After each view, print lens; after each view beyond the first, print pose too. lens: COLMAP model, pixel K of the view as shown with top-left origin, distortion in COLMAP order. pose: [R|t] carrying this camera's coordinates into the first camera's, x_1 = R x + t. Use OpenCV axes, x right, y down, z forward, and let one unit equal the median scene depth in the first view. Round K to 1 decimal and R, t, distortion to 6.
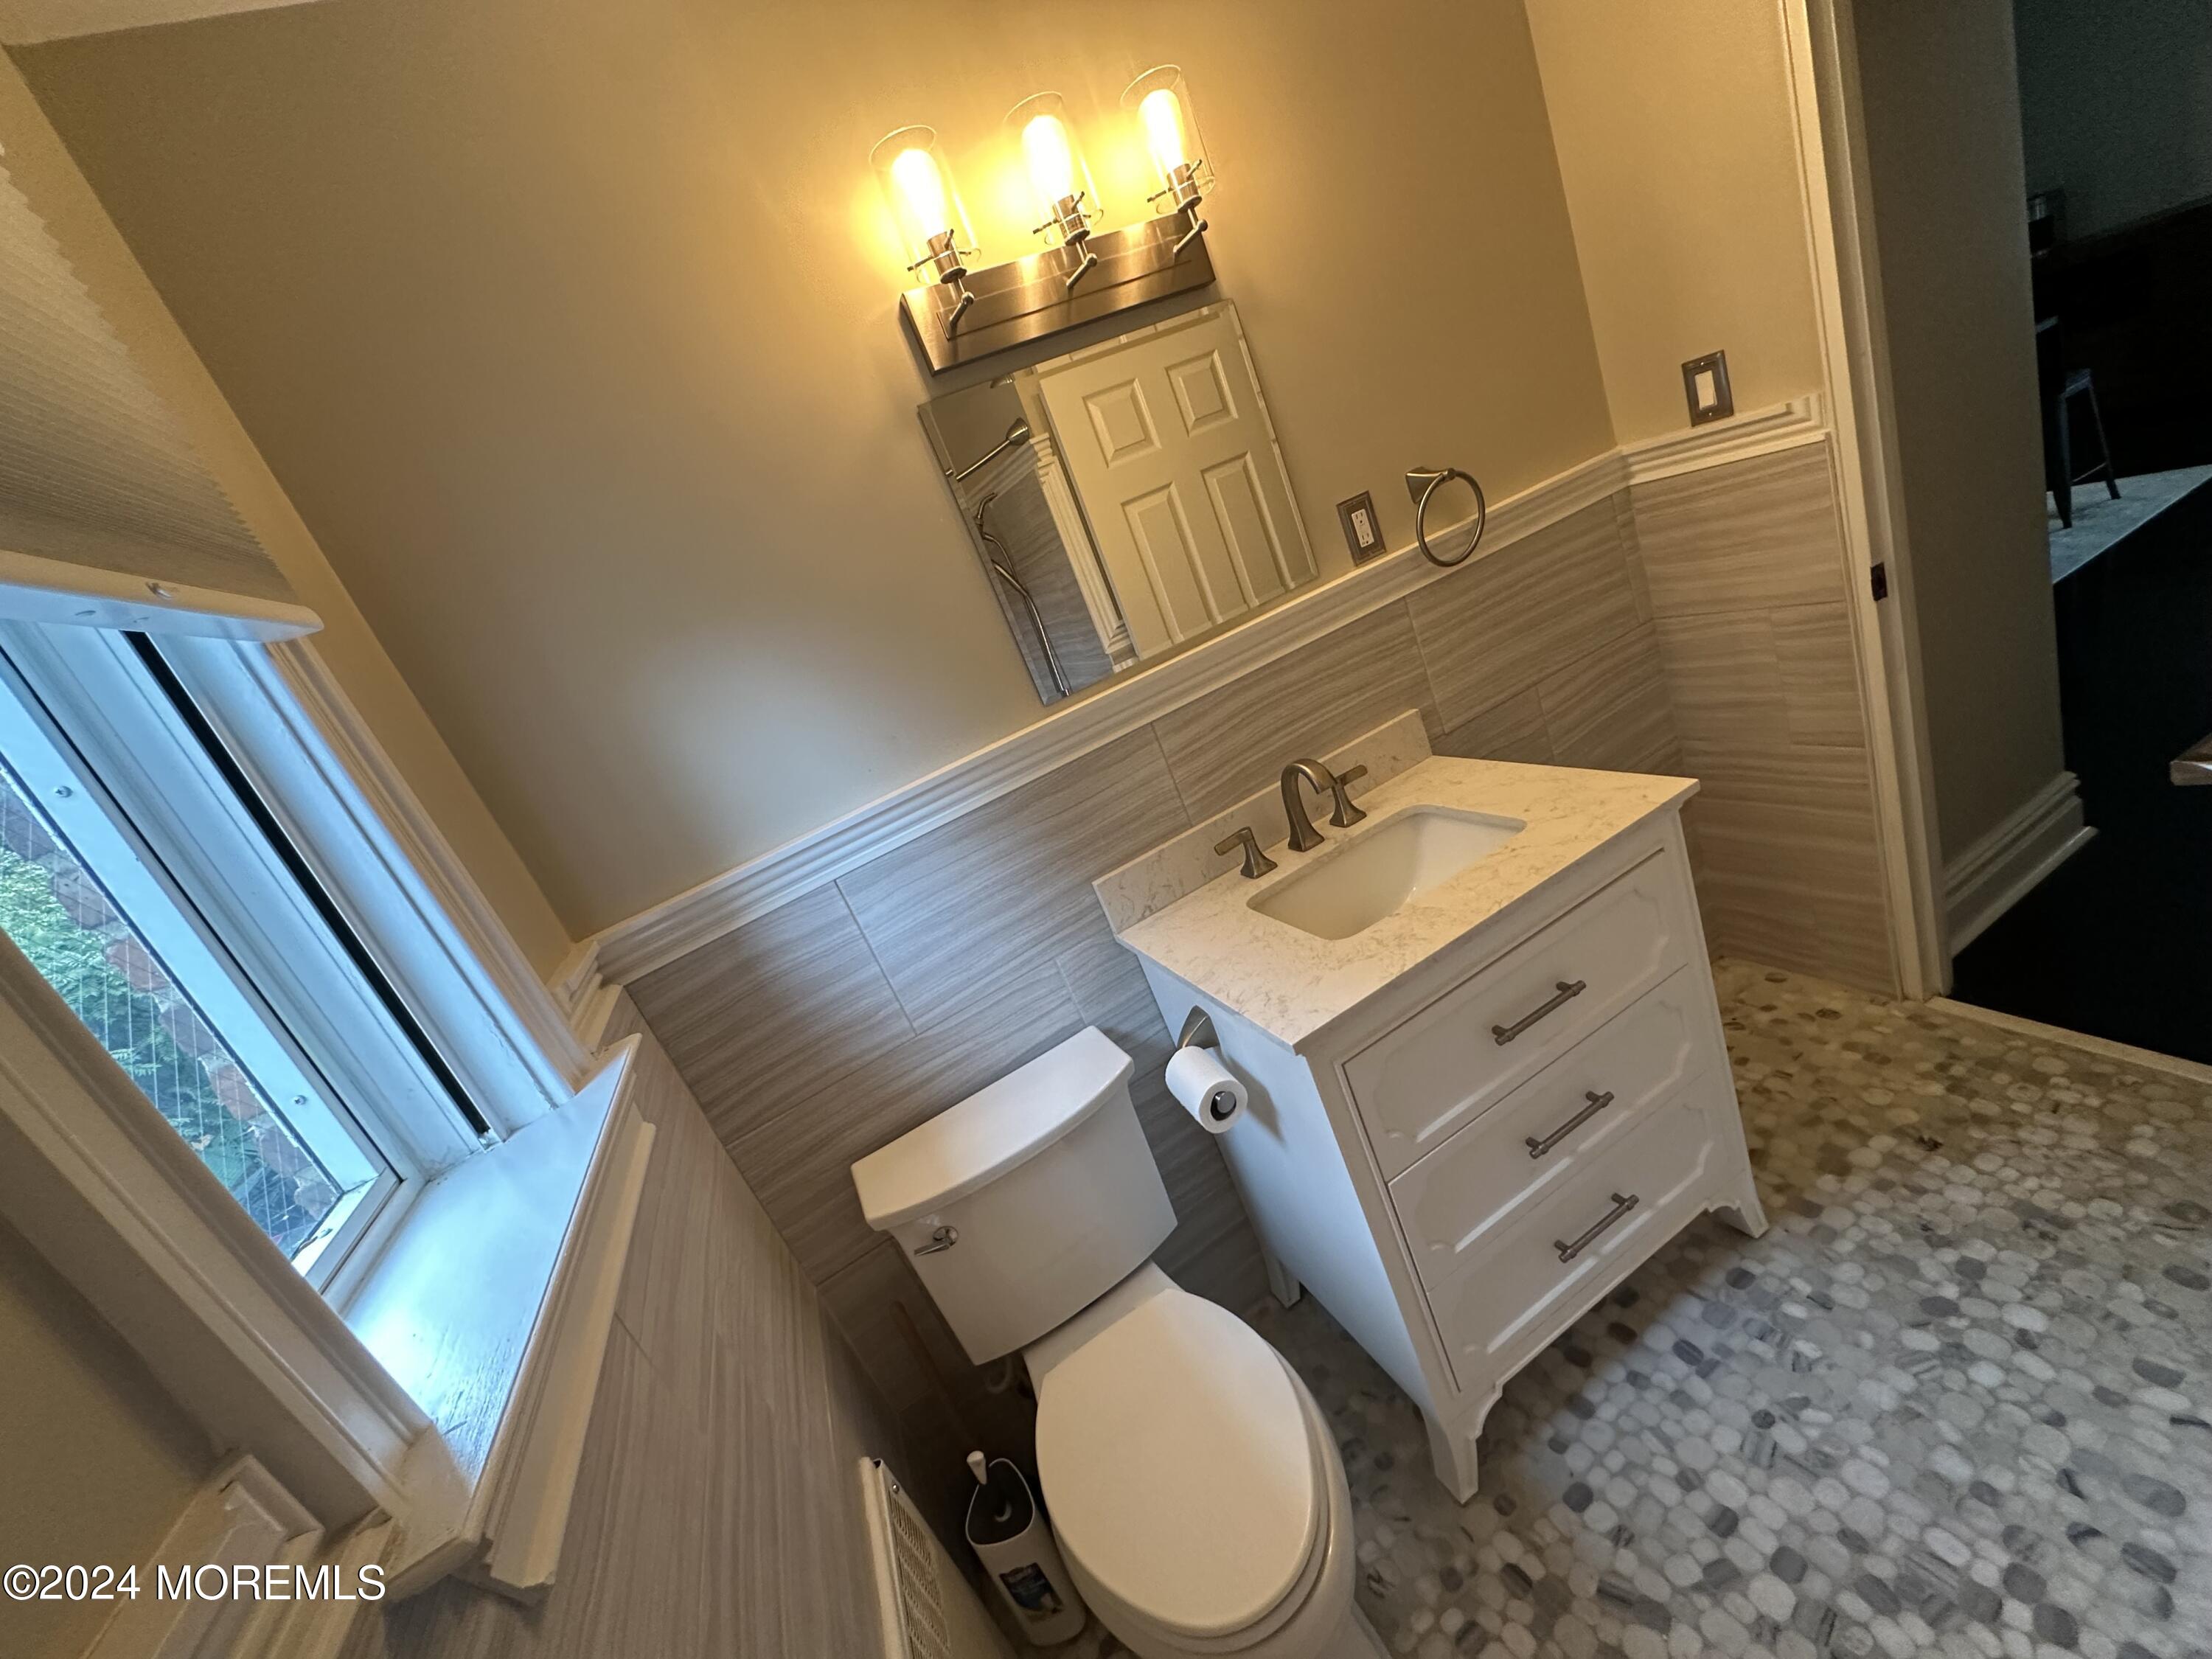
lens RADIAL K [[880.2, 0, 1106.0], [0, 880.2, 829.5], [0, 0, 1]] dist [-0.000872, 0.000210]
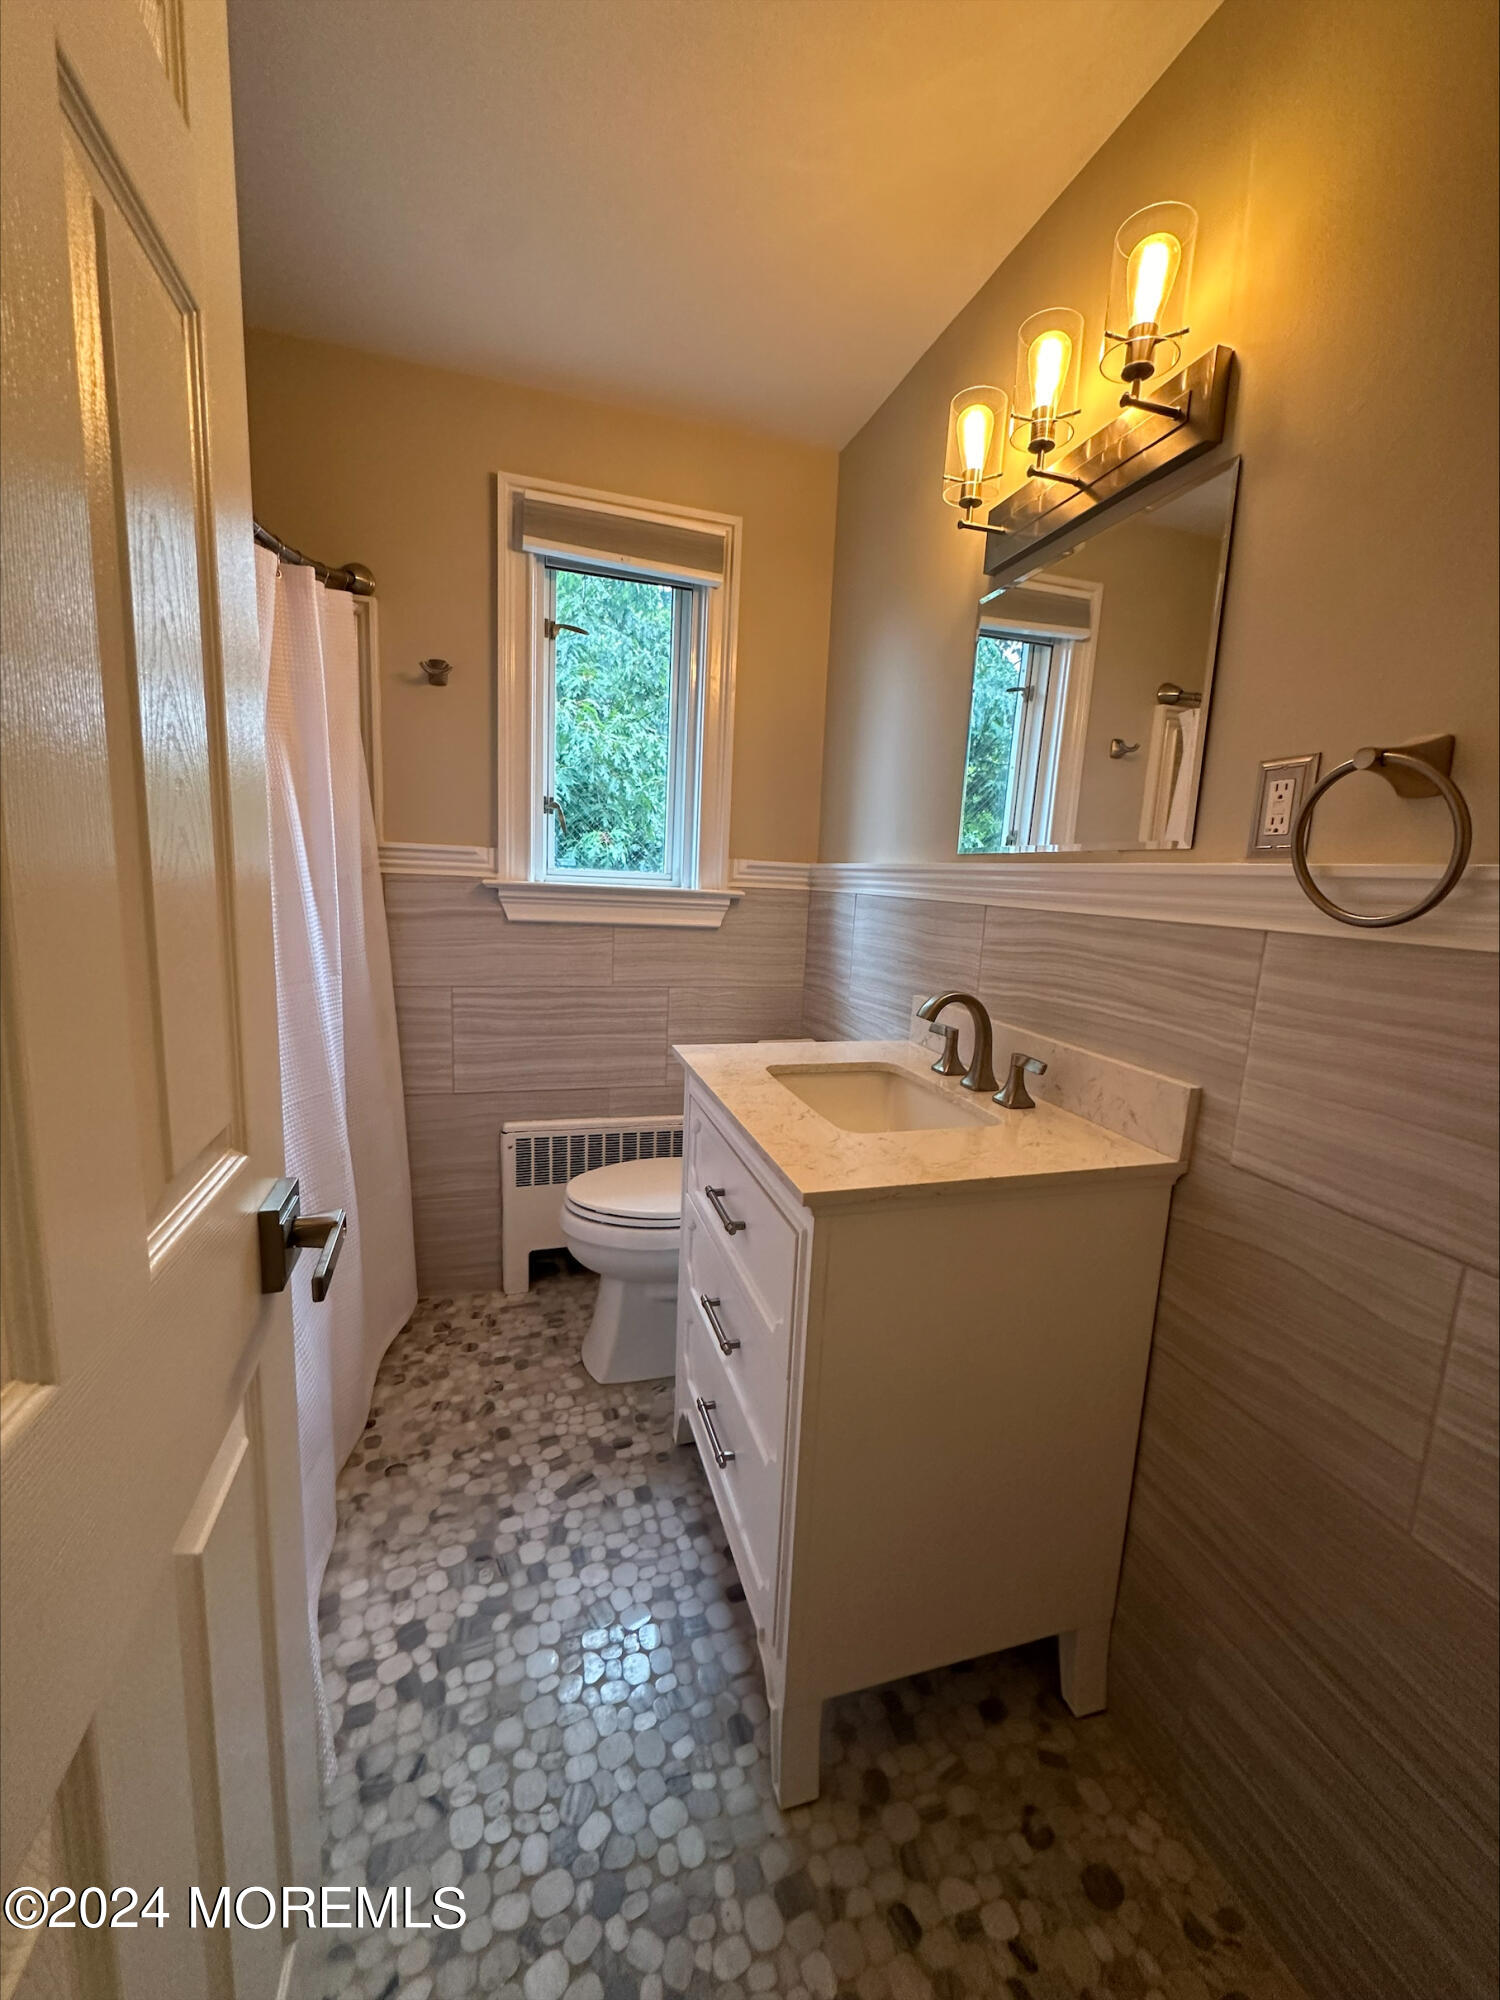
lens RADIAL K [[795.8, 0, 750.0], [0, 795.8, 1000.0], [0, 0, 1]] dist [-0.000872, 0.000210]
pose [[-0.138389, 0.503341, -0.852934, 1.265691], [-0.302920, 0.798435, 0.520328, -0.577687], [0.942915, 0.330378, 0.041977, 0.916826]]
